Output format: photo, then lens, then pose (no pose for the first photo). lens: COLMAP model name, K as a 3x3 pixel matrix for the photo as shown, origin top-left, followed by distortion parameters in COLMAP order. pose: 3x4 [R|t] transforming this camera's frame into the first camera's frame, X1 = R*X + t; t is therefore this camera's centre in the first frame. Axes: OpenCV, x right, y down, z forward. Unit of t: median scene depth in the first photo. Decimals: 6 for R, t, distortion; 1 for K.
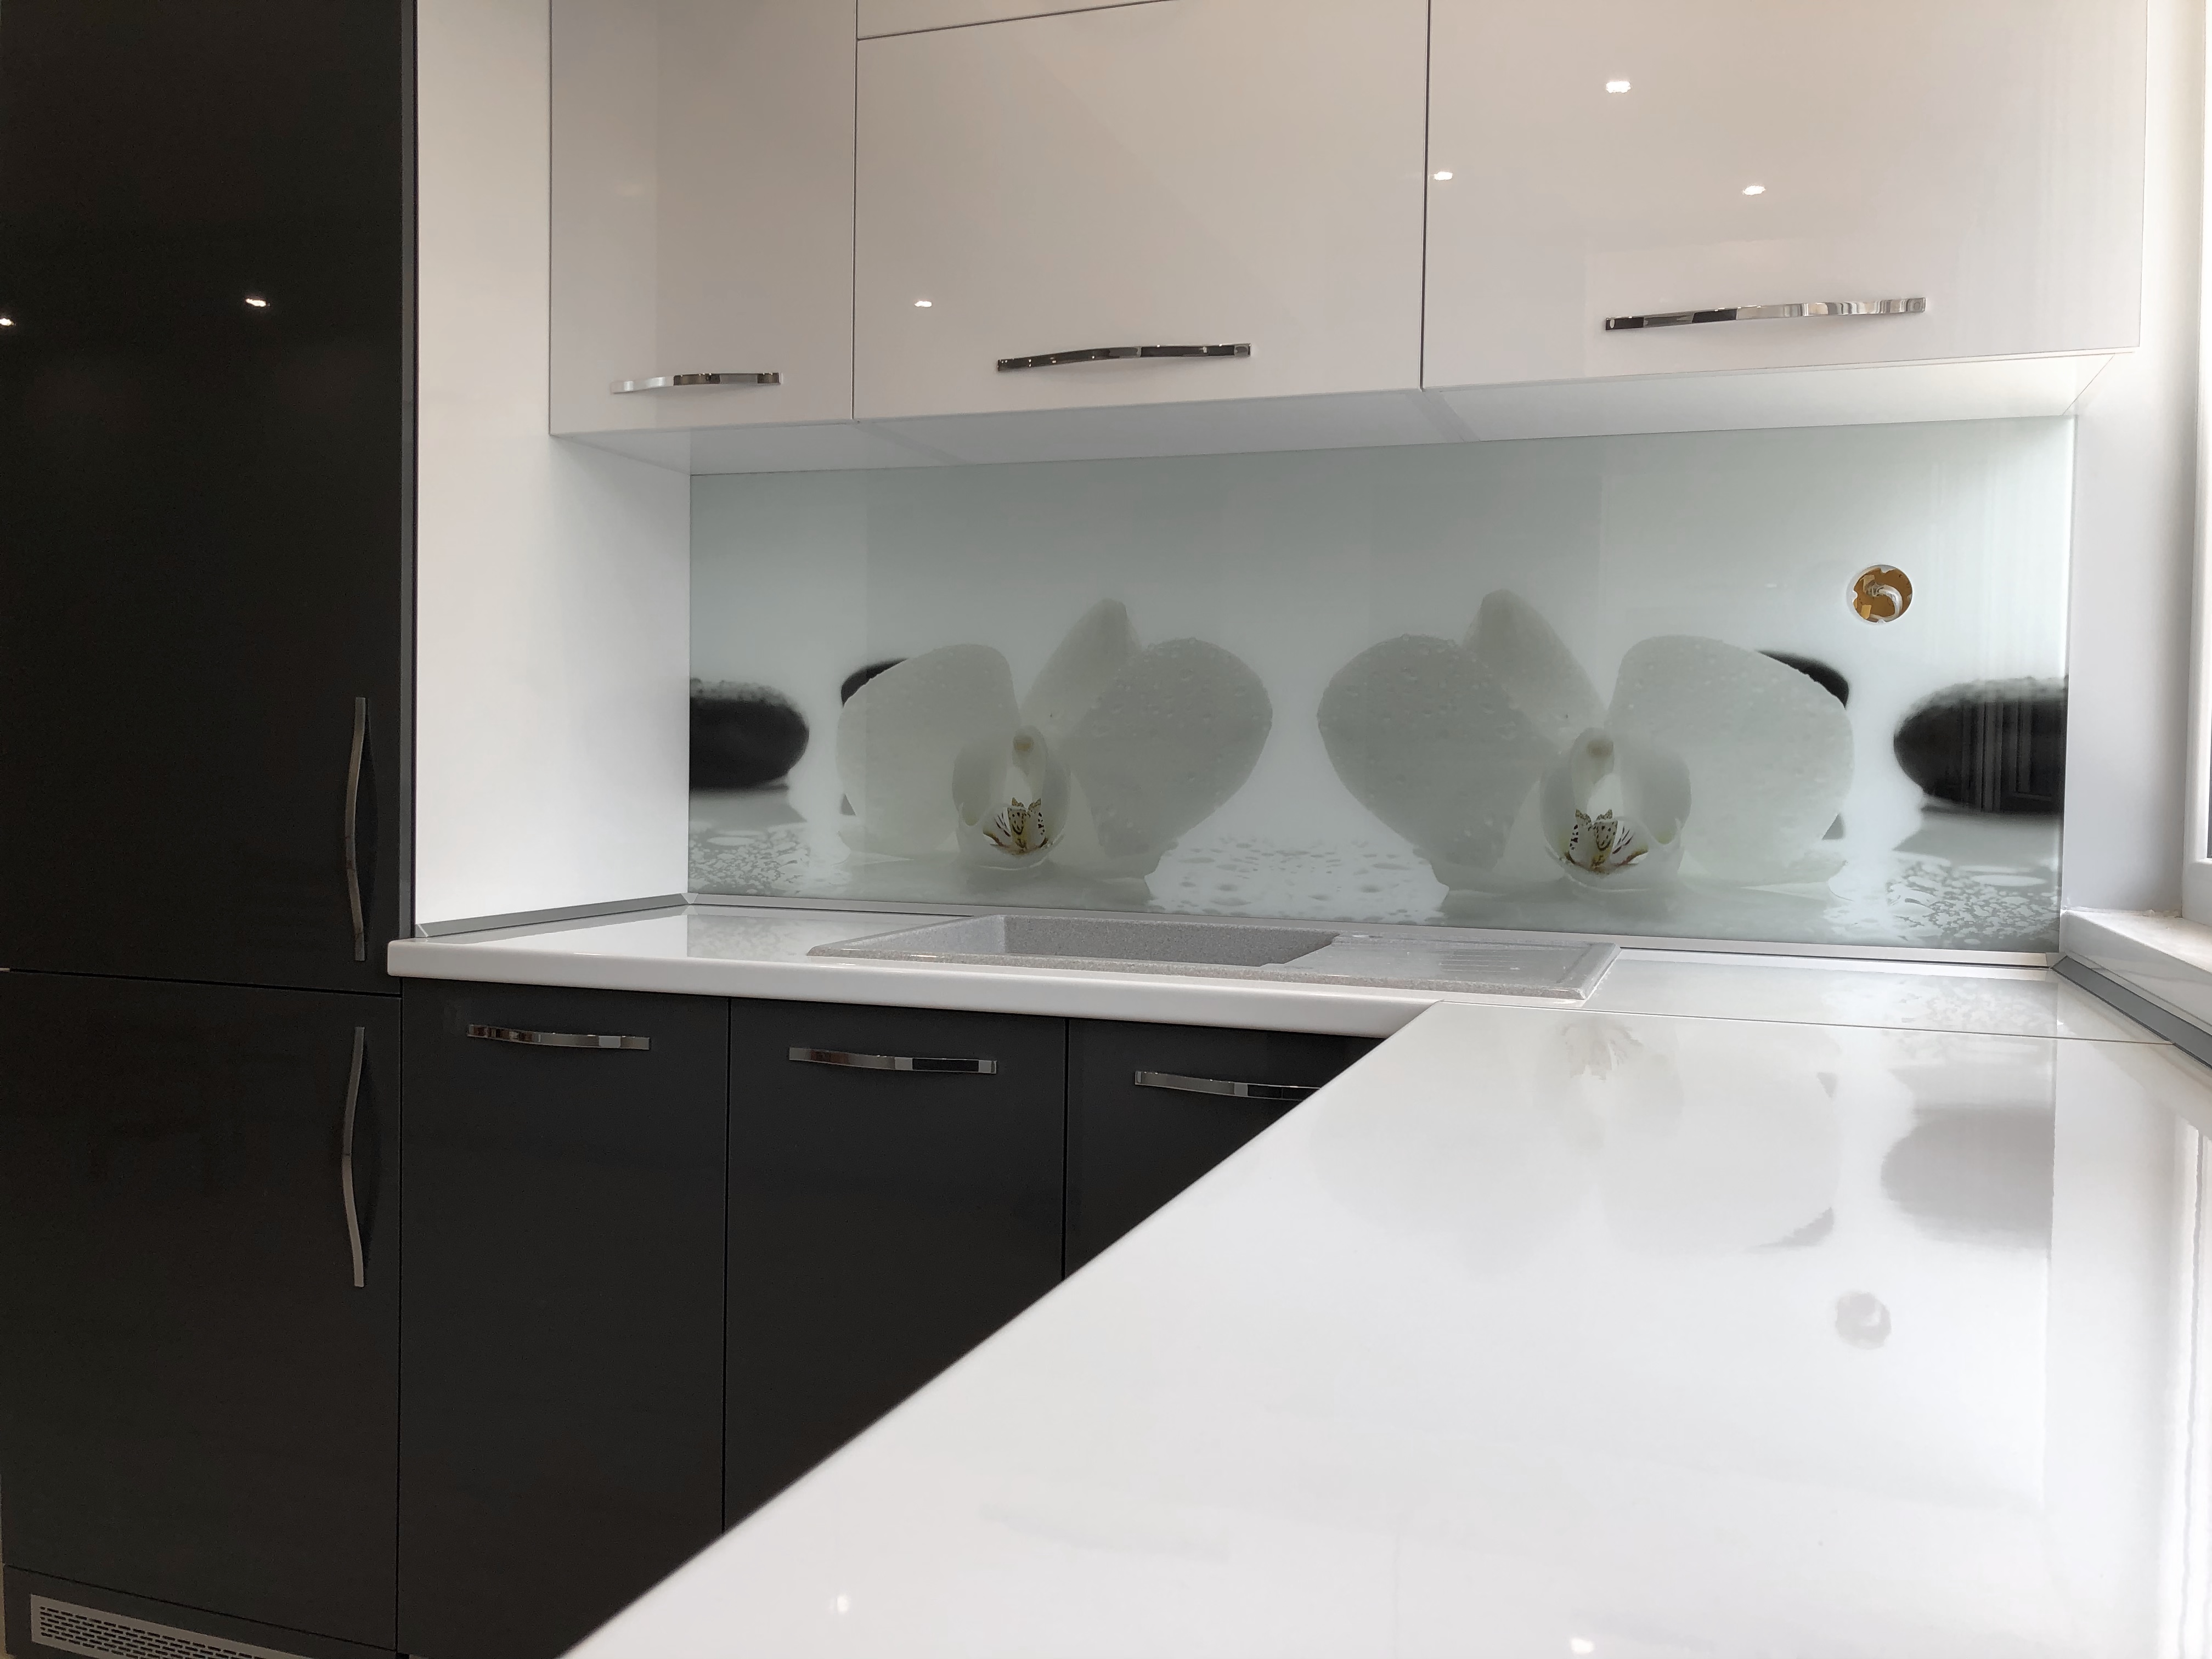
lens RADIAL K [[1833.3, 0, 1108.2], [0, 1833.3, 840.7], [0, 0, 1]] dist [0.072202, -0.113776]
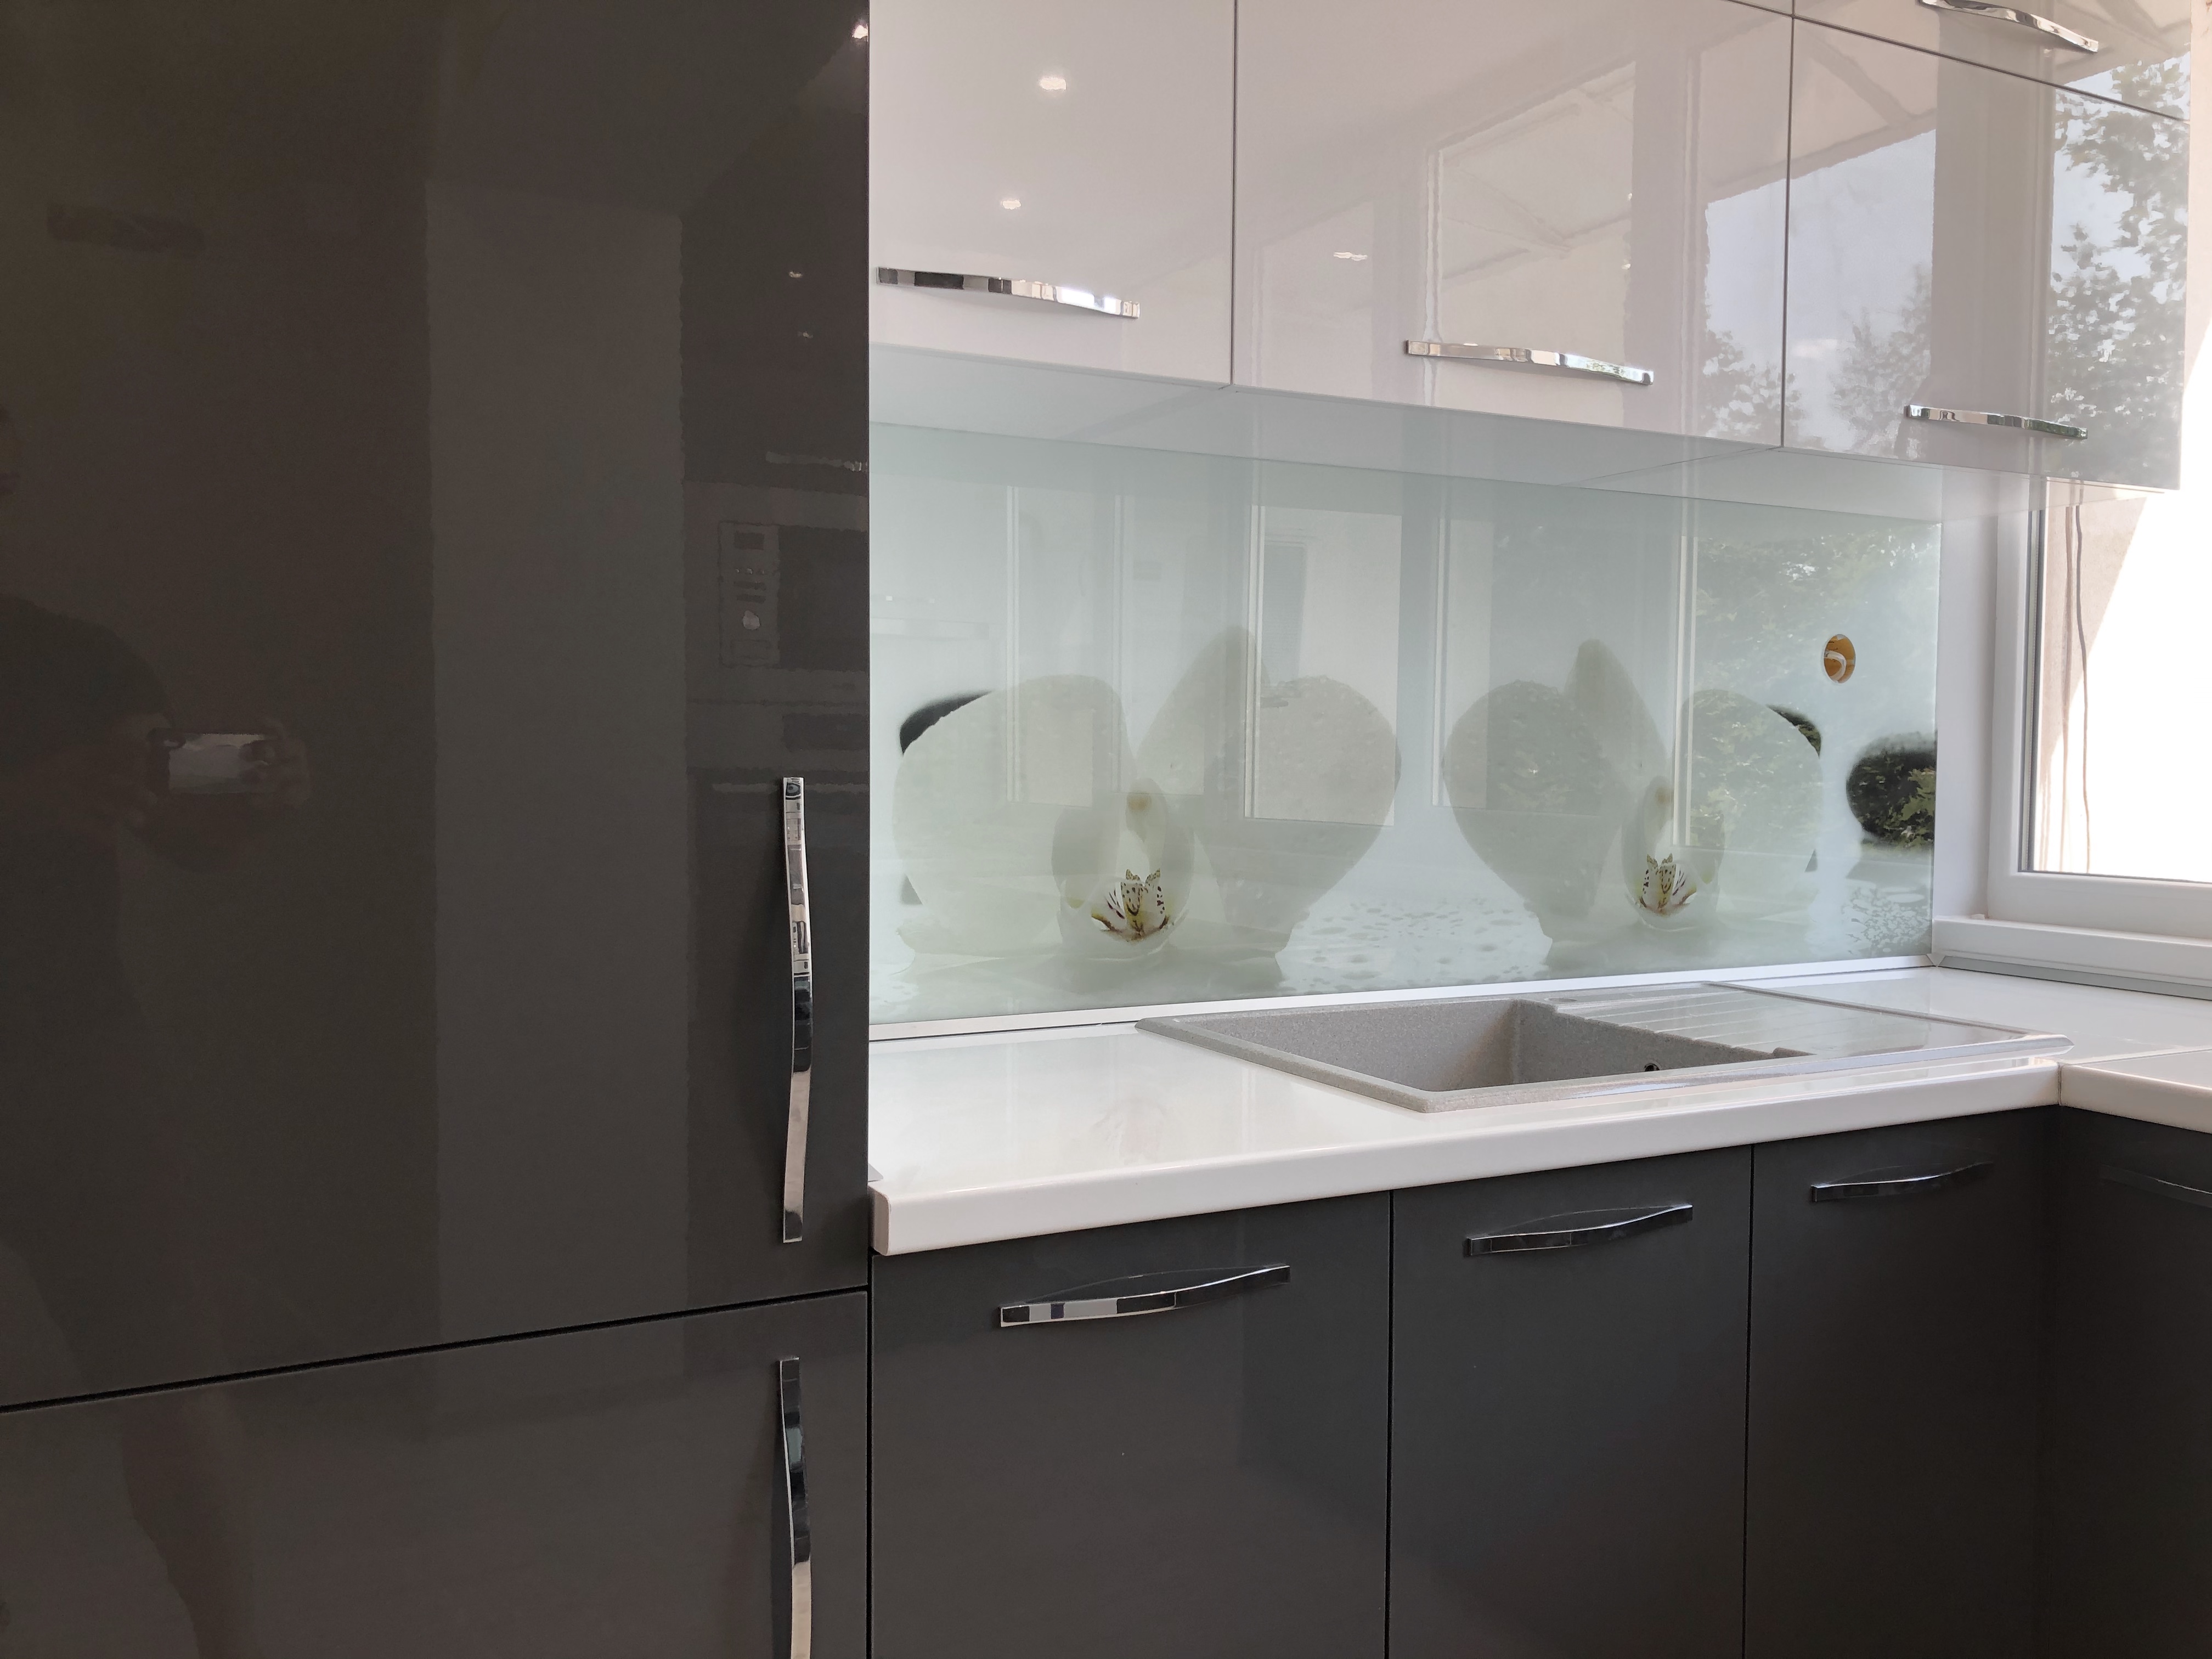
lens RADIAL K [[1791.6, 0, 1058.5], [0, 1791.6, 823.4], [0, 0, 1]] dist [0.064248, -0.211966]
pose [[0.694952, -0.037520, 0.718076, -0.701419], [0.039282, 0.999127, 0.014188, -0.061970], [-0.717982, 0.018348, 0.695820, 0.534071]]
